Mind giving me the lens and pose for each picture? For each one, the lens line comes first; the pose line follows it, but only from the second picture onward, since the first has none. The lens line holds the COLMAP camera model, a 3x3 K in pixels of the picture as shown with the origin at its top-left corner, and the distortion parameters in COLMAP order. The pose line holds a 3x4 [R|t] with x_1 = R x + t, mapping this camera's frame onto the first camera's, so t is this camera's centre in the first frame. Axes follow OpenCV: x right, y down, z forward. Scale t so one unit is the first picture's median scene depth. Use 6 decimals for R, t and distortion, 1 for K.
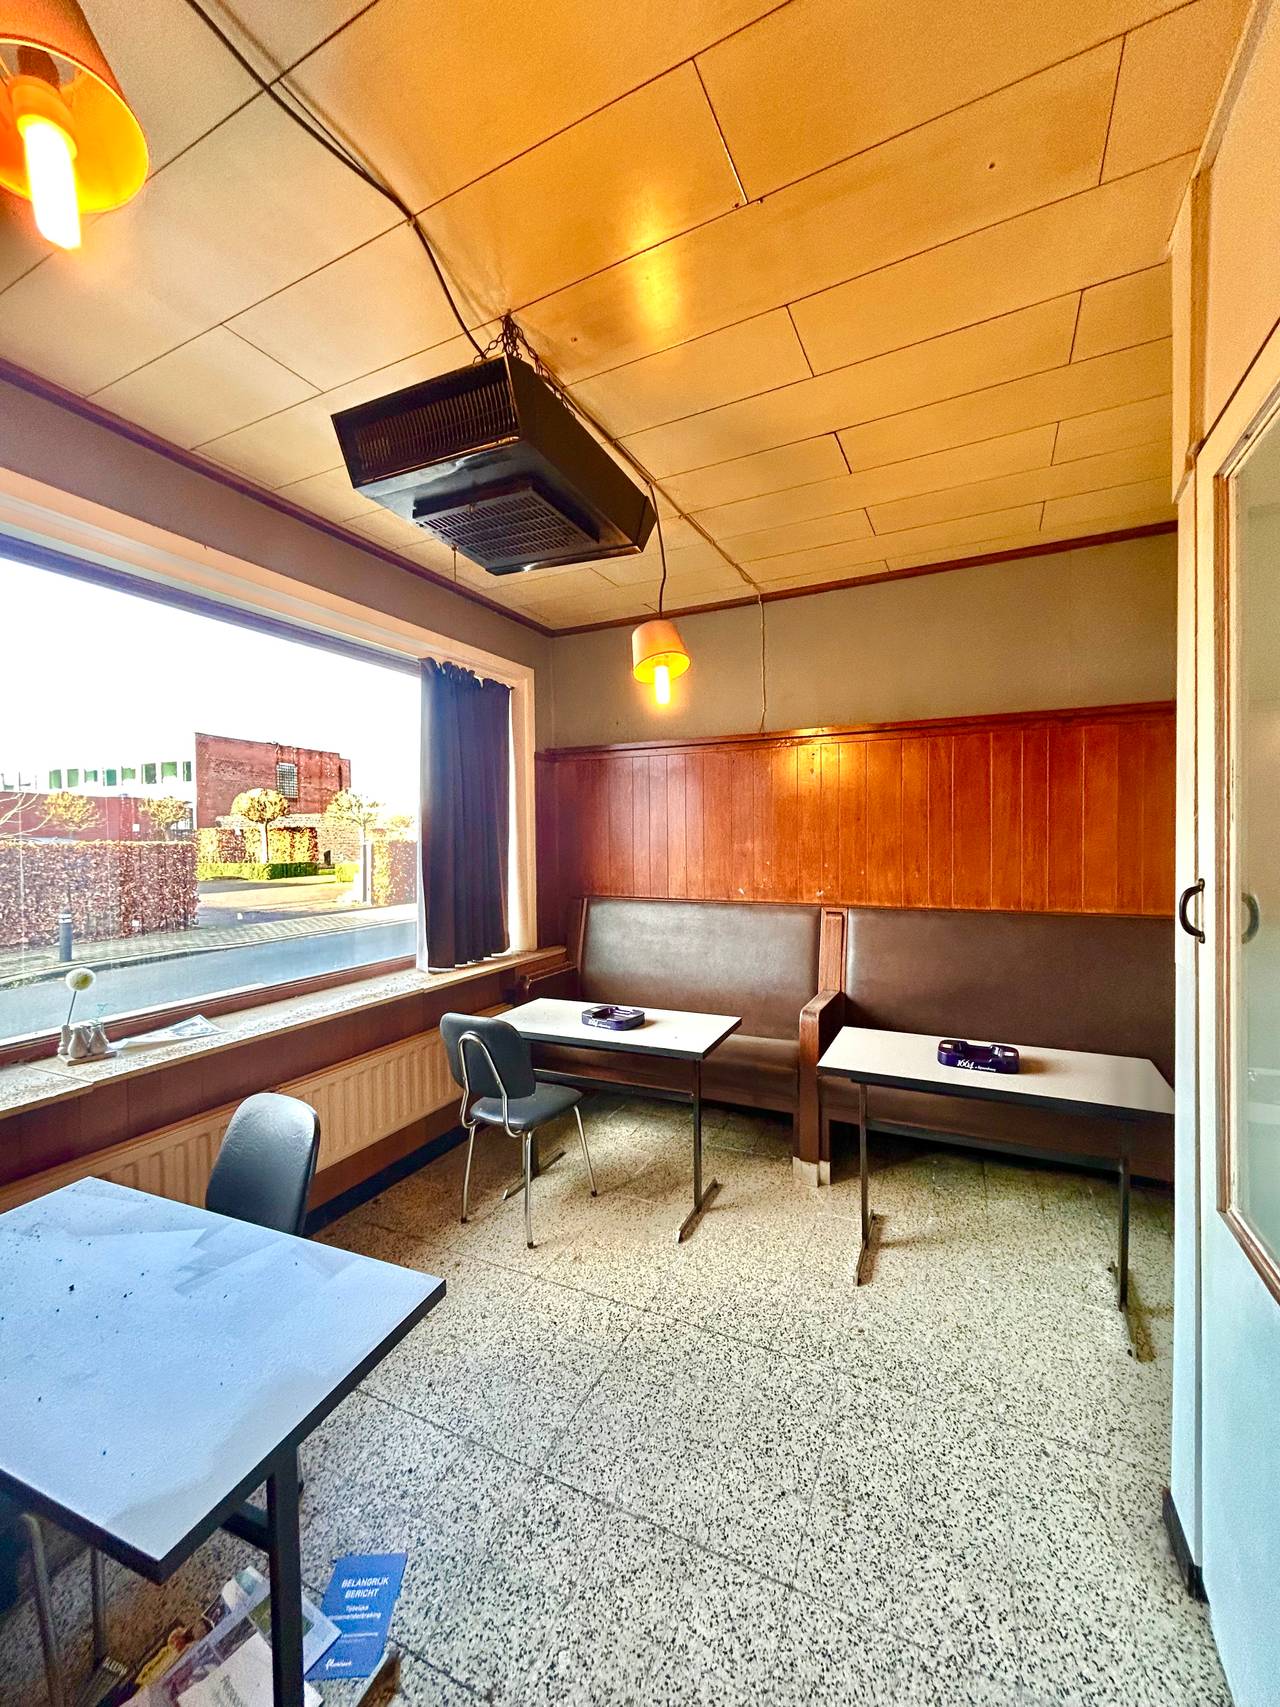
lens RADIAL K [[681.4, 0, 638.9], [0, 681.4, 847.4], [0, 0, 1]] dist [0.000156, -0.000884]
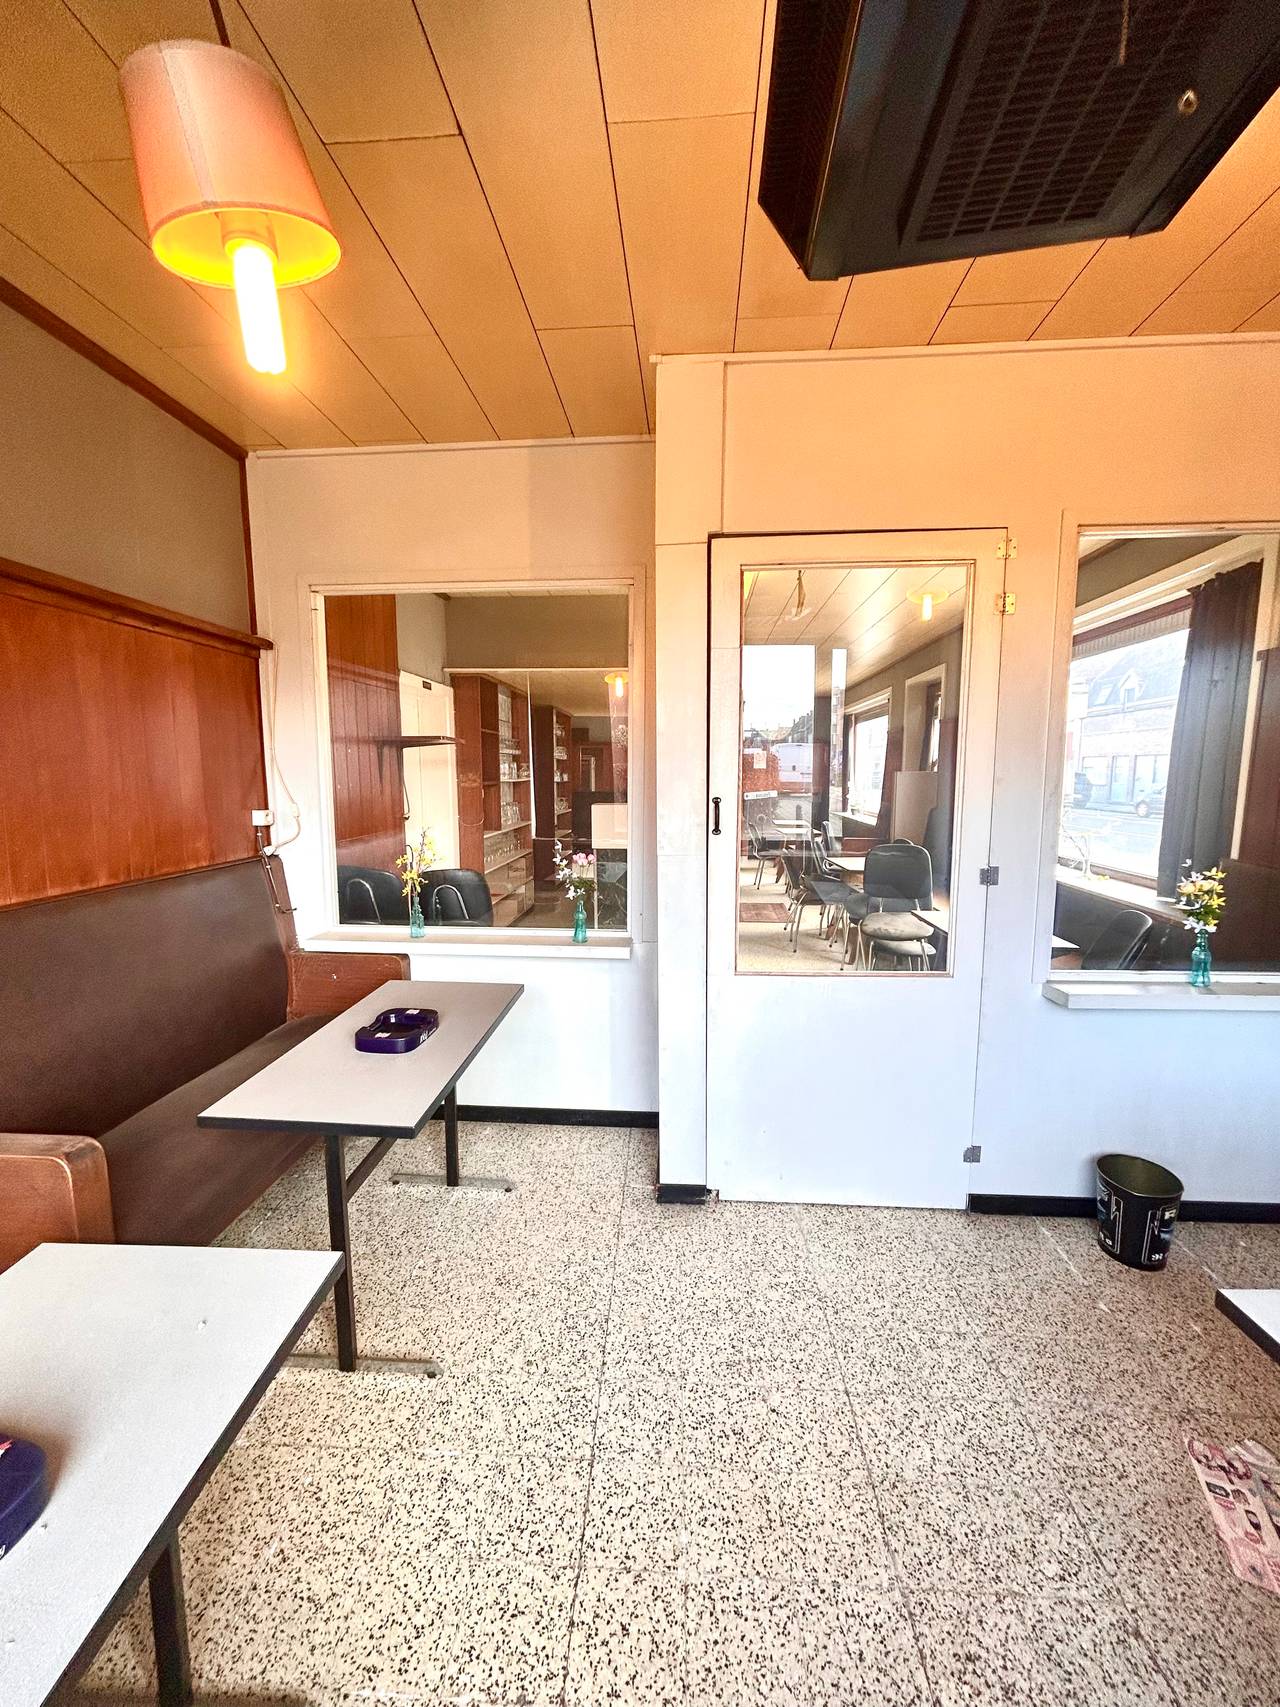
lens RADIAL K [[681.4, 0, 639.3], [0, 681.4, 860.1], [0, 0, 1]] dist [0.000156, -0.000884]
pose [[-0.375594, -0.114520, 0.919682, -0.539409], [0.024683, 0.990748, 0.133450, -0.016795], [-0.926455, 0.072824, -0.369293, 1.444342]]
